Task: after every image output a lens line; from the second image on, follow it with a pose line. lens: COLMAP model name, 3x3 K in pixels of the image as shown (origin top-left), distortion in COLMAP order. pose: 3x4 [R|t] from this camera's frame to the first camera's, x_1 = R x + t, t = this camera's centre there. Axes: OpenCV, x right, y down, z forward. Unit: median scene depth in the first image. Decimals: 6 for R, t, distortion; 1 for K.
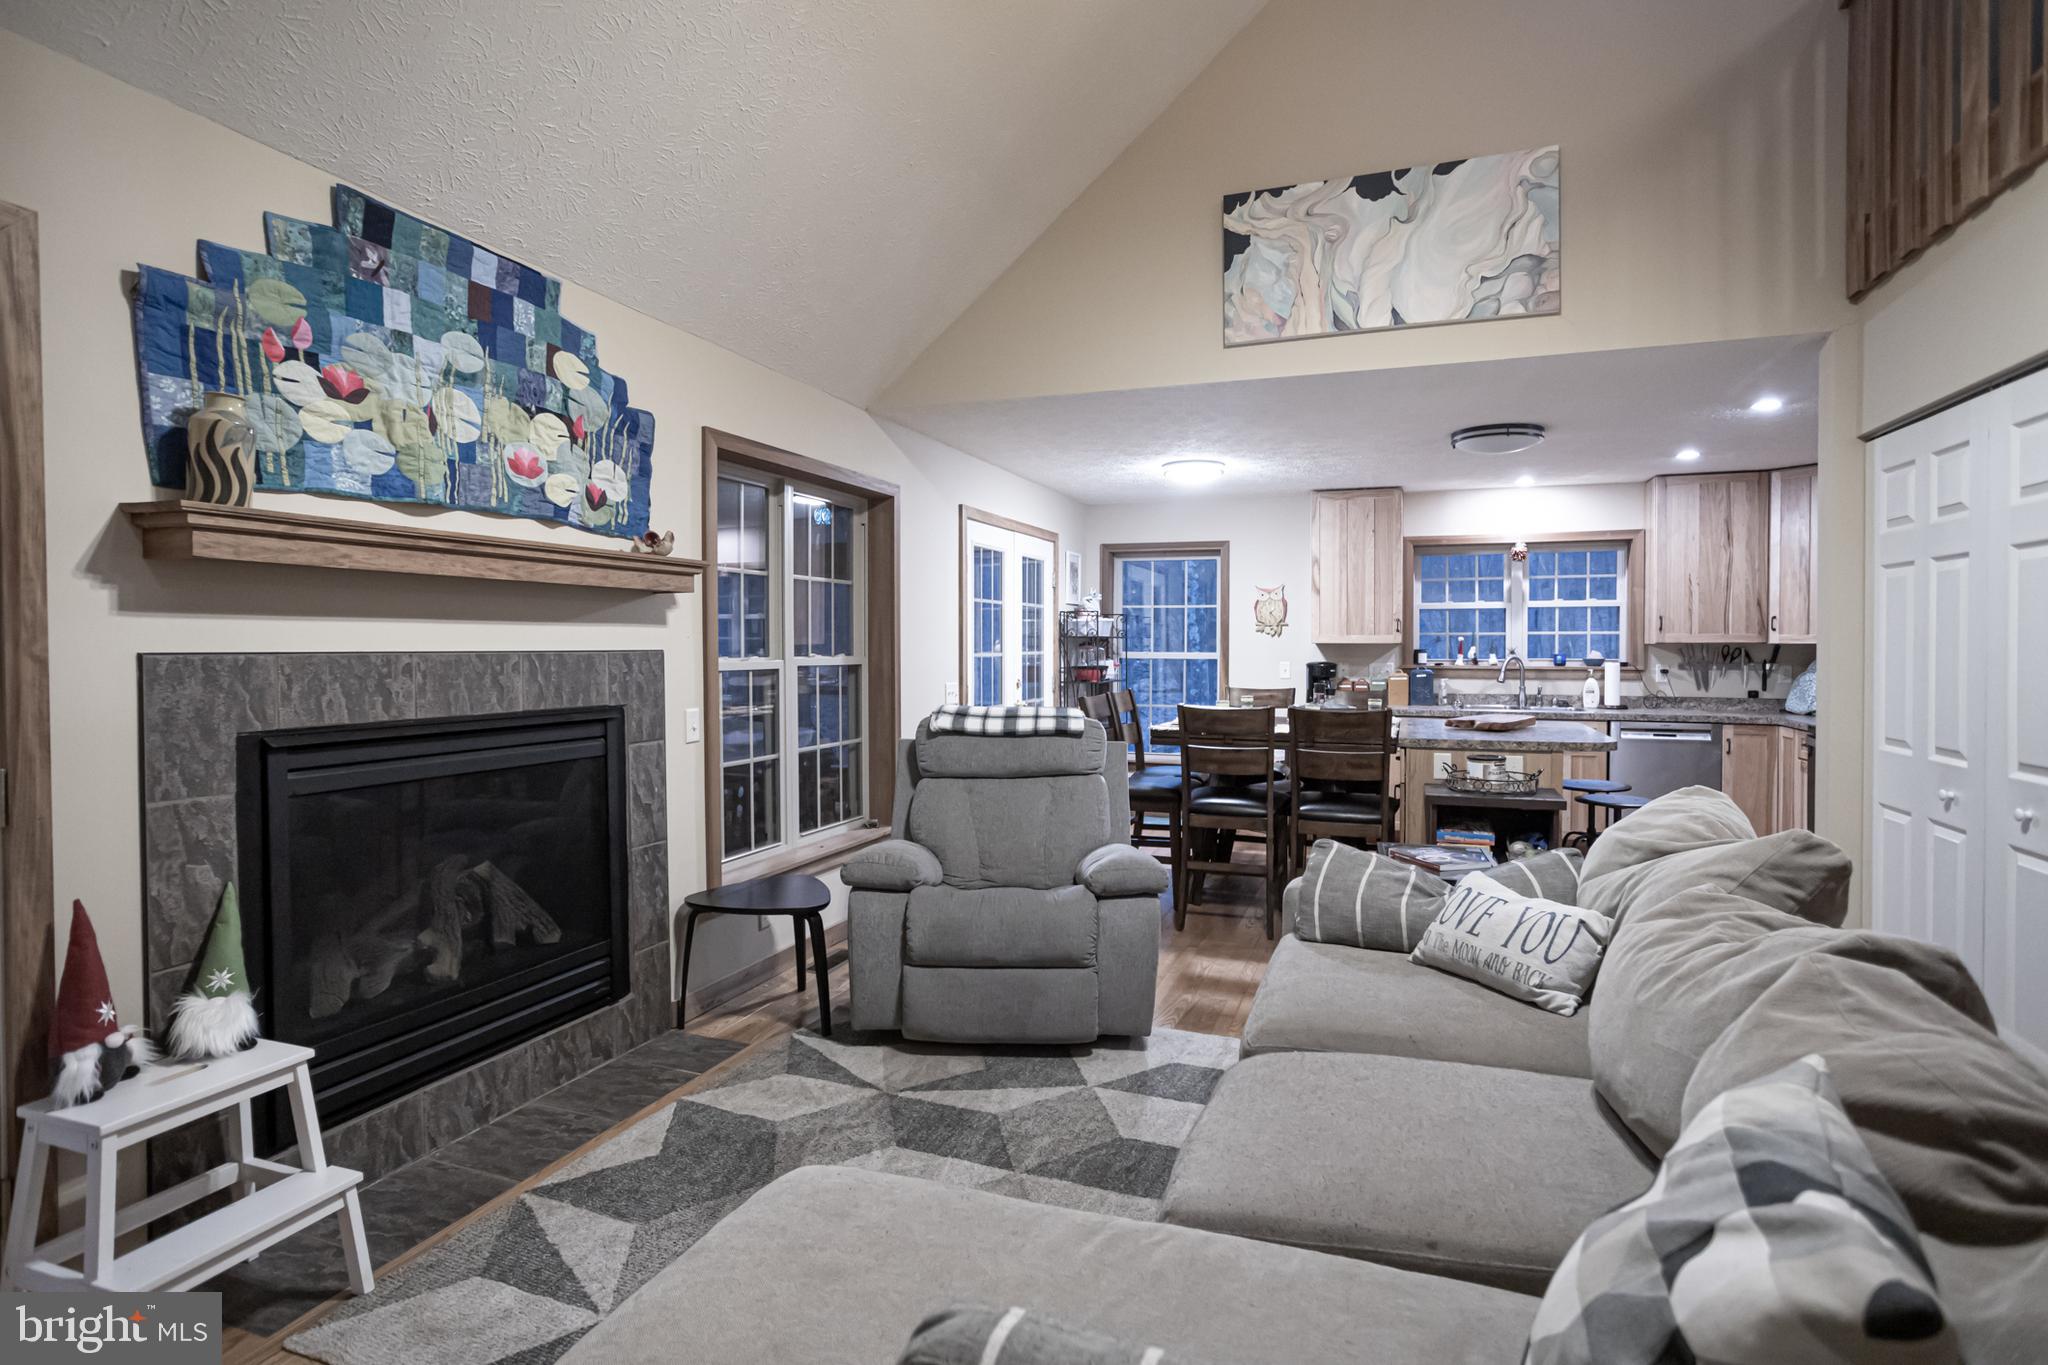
lens RADIAL K [[1019.0, 0, 1022.7], [0, 1019.0, 668.5], [0, 0, 1]] dist [-0.011841, 0.002505]
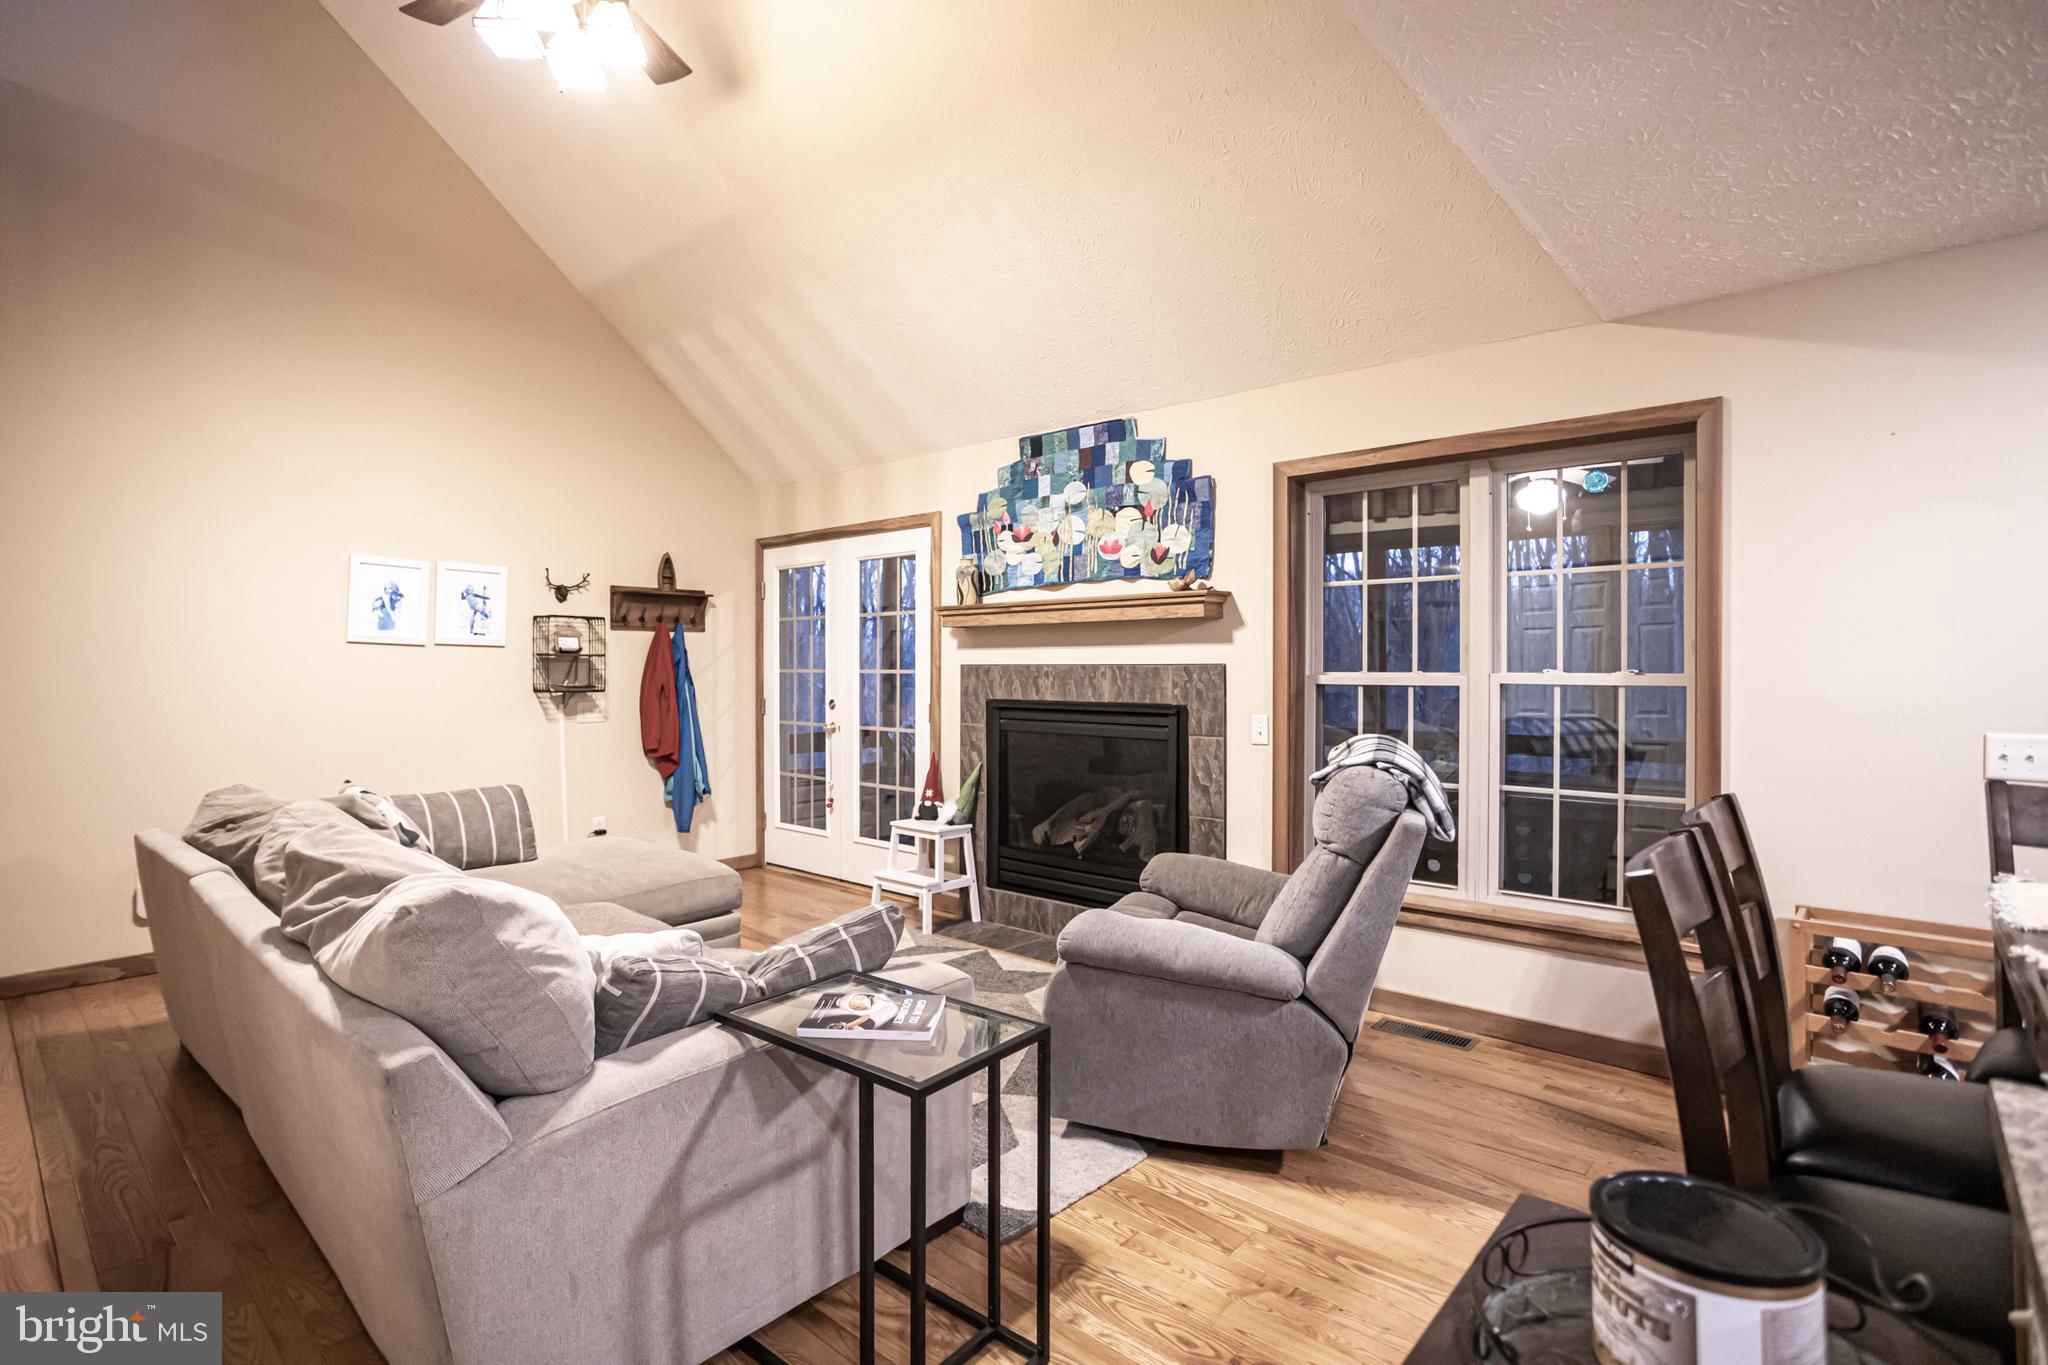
lens RADIAL K [[1019.0, 0, 1023.7], [0, 1019.0, 676.6], [0, 0, 1]] dist [-0.011841, 0.002505]
pose [[-0.359420, 0.012437, -0.933093, 1.054700], [-0.017084, 0.999656, 0.019905, -0.027716], [0.933020, 0.023095, -0.359084, 1.466834]]
